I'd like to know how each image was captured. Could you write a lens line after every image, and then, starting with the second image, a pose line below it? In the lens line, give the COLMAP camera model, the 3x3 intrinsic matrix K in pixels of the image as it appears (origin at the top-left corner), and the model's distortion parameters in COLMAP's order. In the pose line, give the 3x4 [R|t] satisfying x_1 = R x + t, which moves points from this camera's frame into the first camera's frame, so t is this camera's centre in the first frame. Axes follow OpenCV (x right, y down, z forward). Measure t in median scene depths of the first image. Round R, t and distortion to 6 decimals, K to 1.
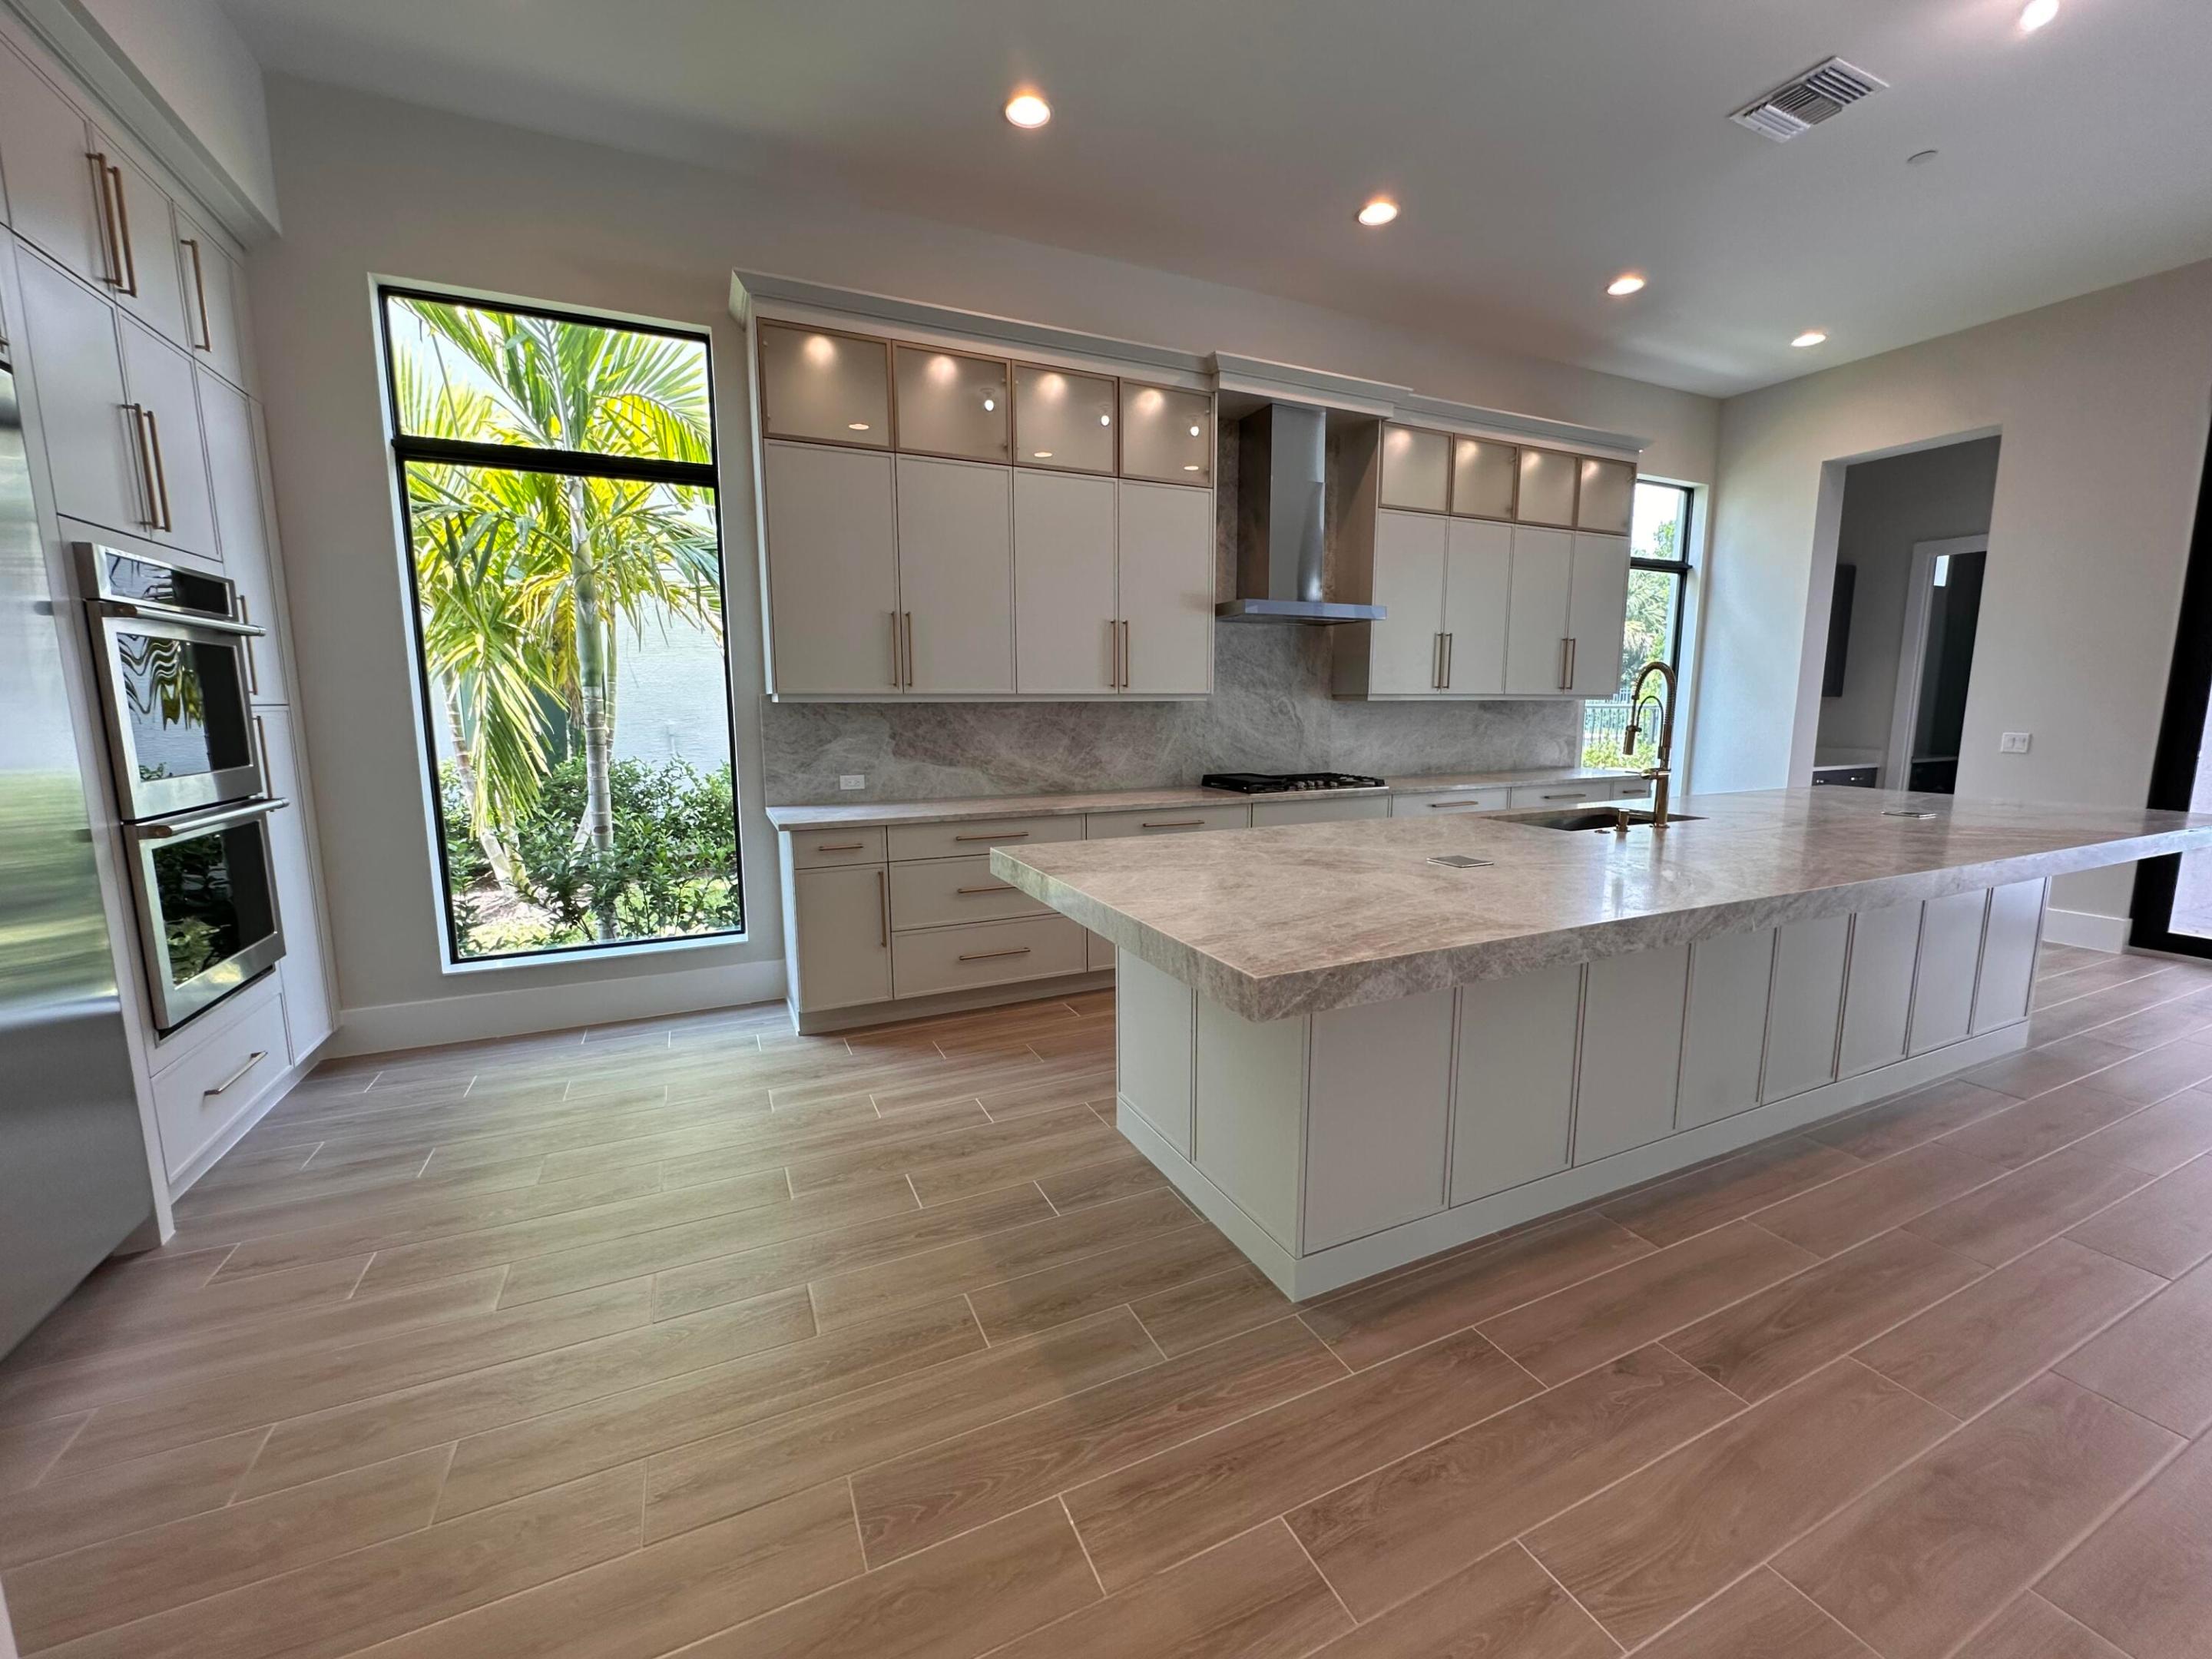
lens RADIAL K [[887.3, 0, 1105.0], [0, 887.3, 828.9], [0, 0, 1]] dist [-0.003679, 0.000380]
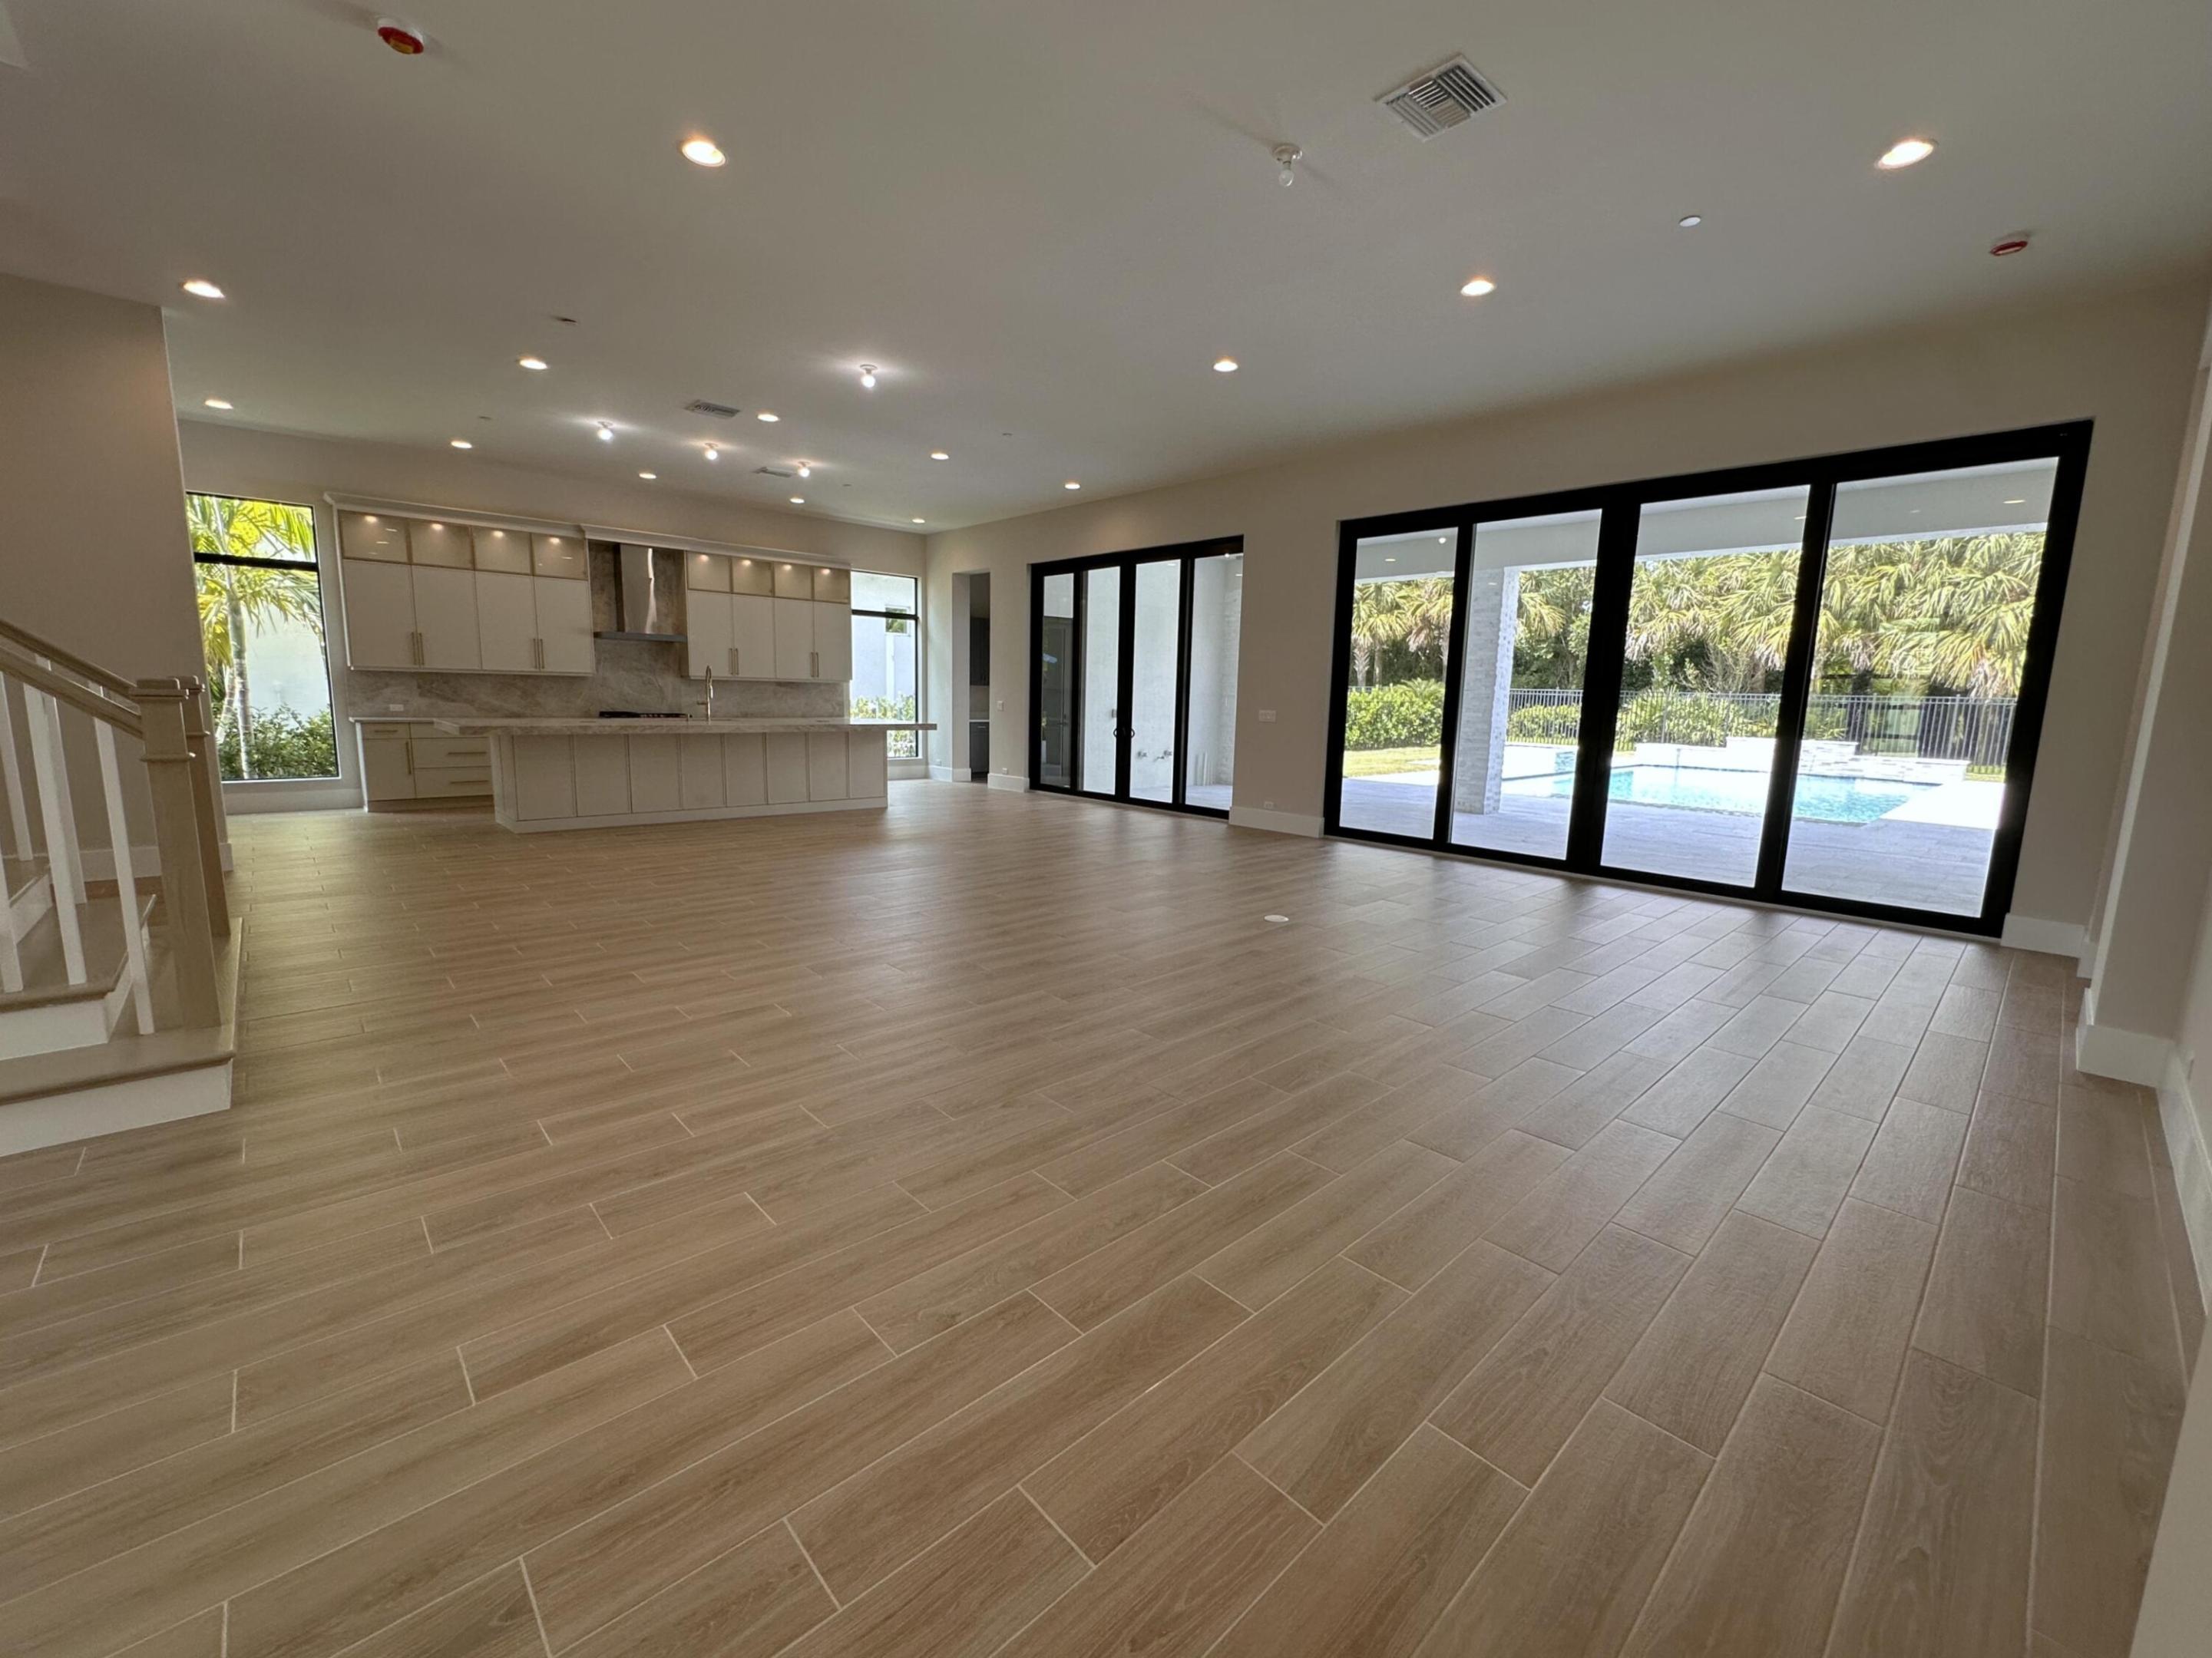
lens RADIAL K [[902.7, 0, 1106.6], [0, 902.7, 825.0], [0, 0, 1]] dist [-0.002138, 0.000028]
pose [[0.951510, -0.018018, 0.307089, 0.618140], [0.015689, 0.999826, 0.010049, 0.215839], [-0.307217, -0.004744, 0.951628, -1.476650]]
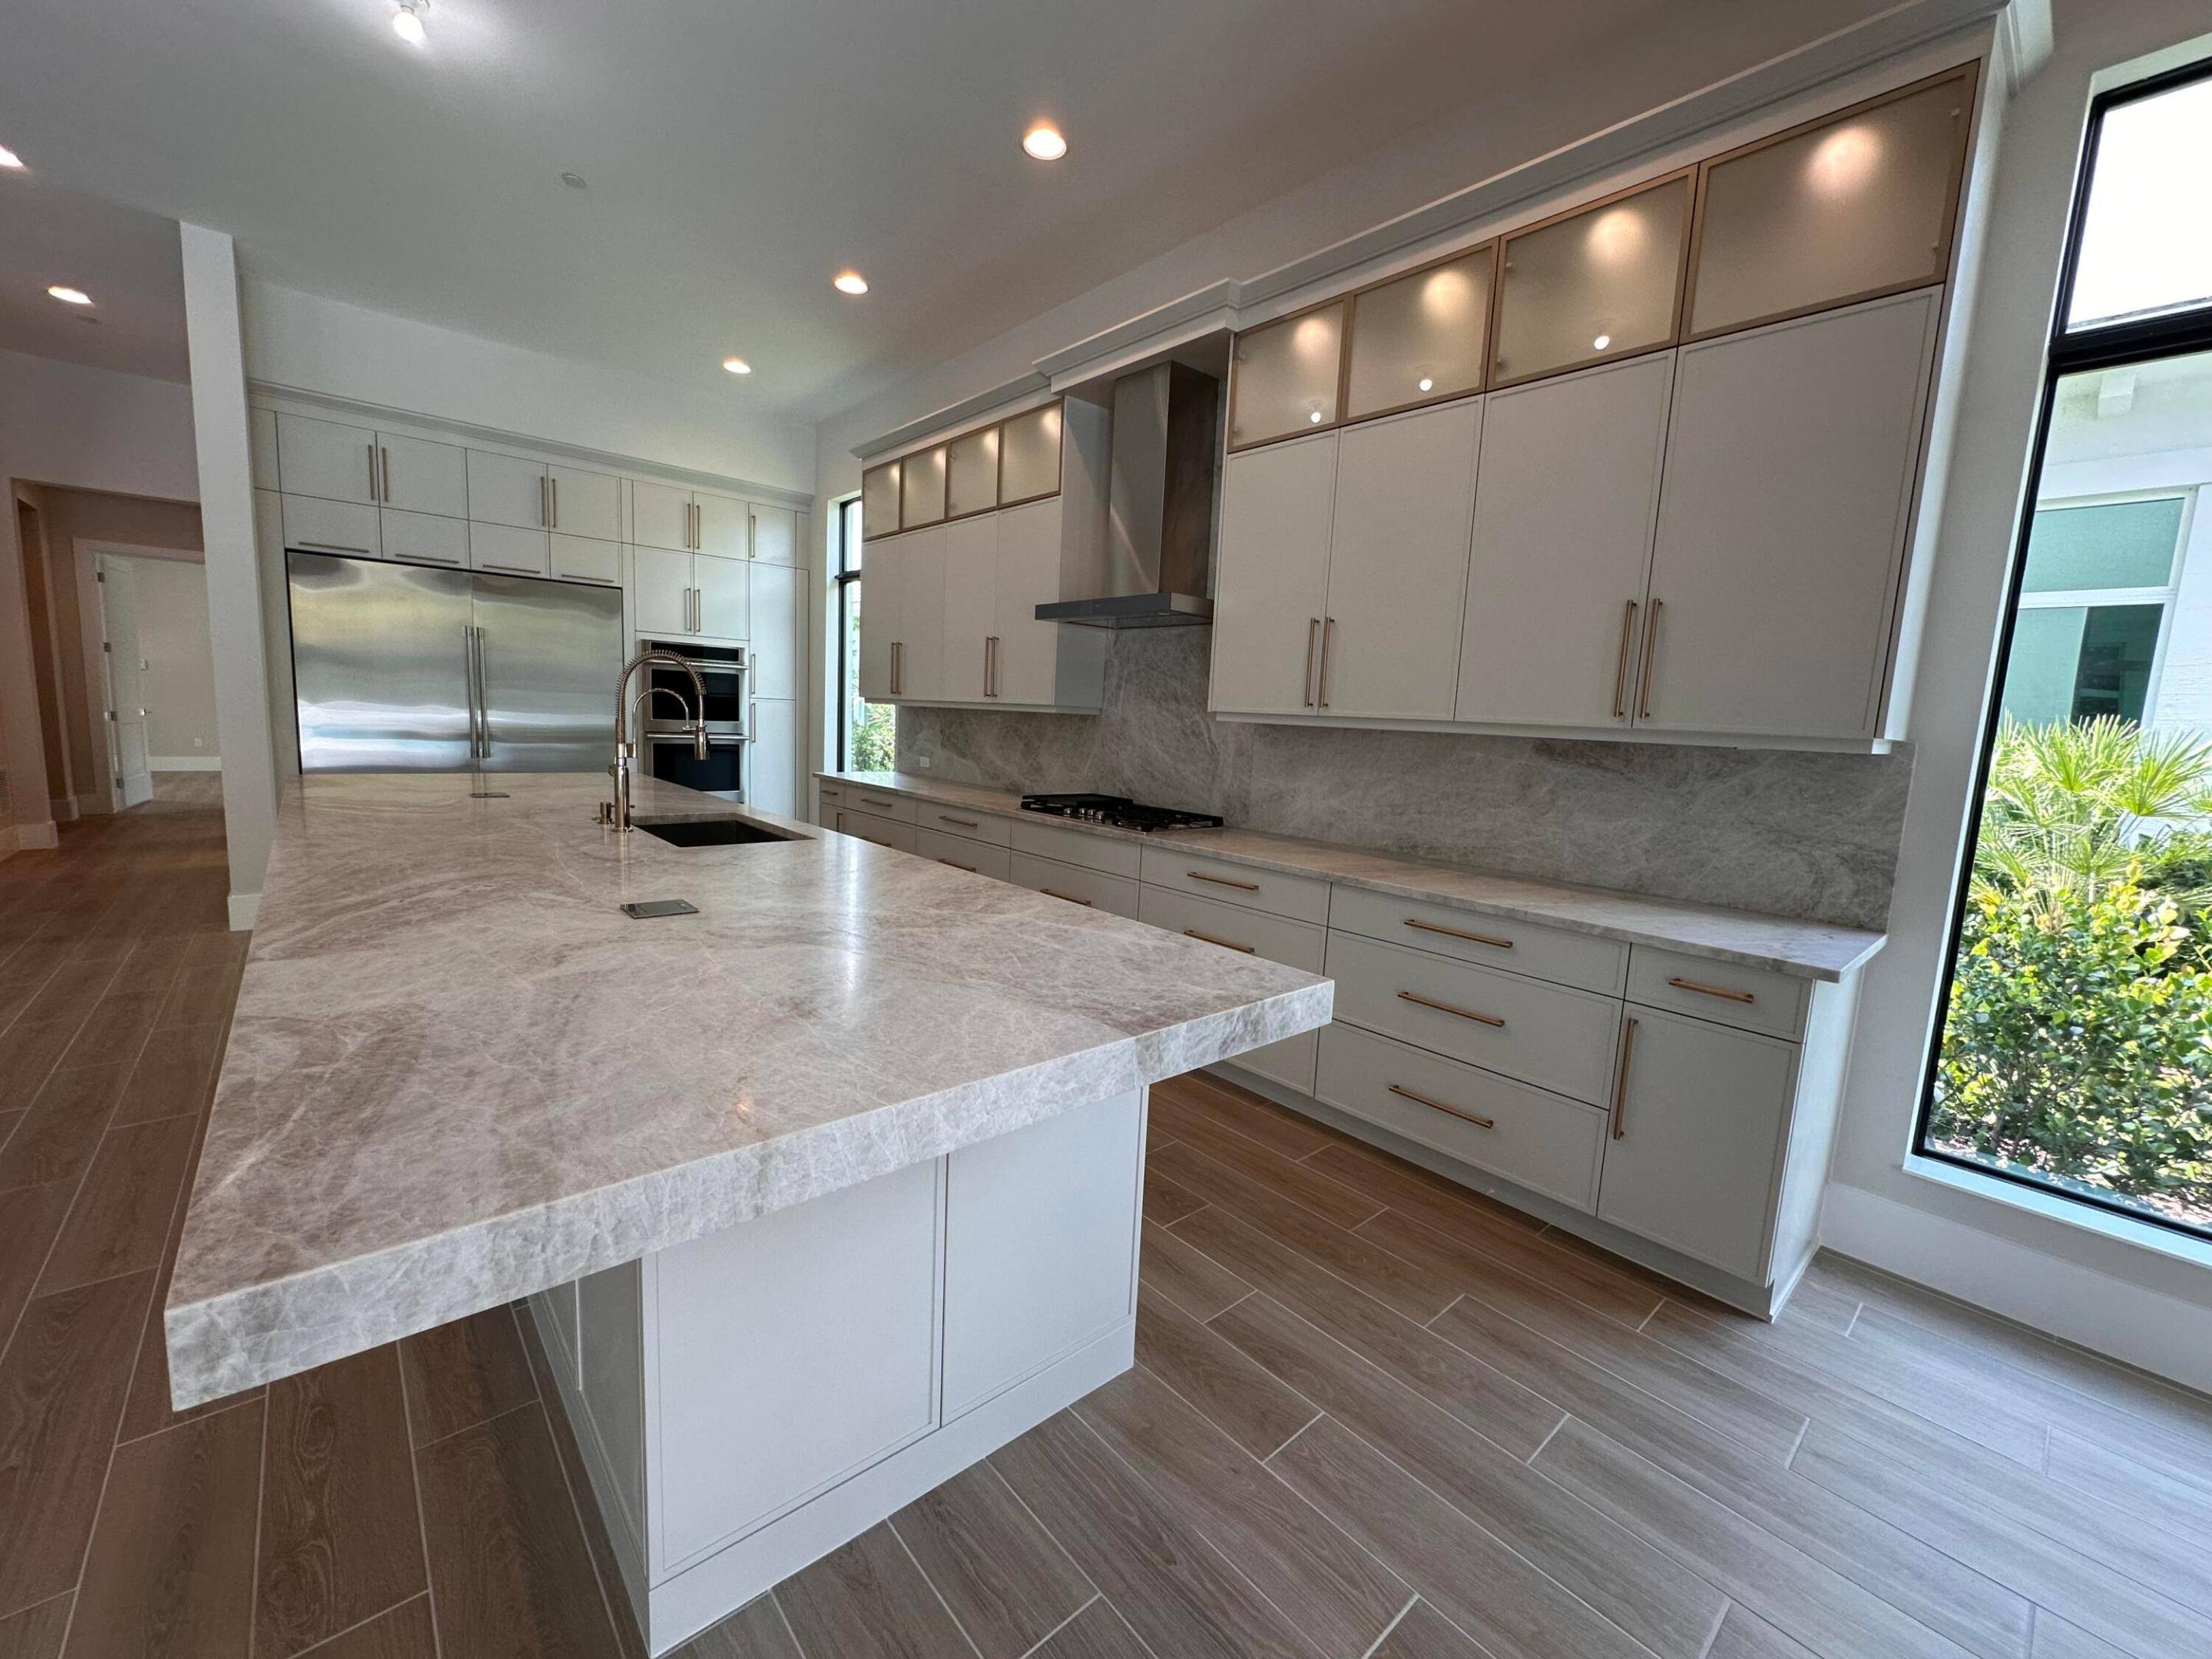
lens RADIAL K [[887.3, 0, 1105.0], [0, 887.3, 828.9], [0, 0, 1]] dist [-0.003679, 0.000380]
pose [[0.283098, 0.139216, -0.948933, 1.044228], [-0.184906, 0.978770, 0.088430, -0.113199], [0.941098, 0.150429, 0.302830, 0.759626]]
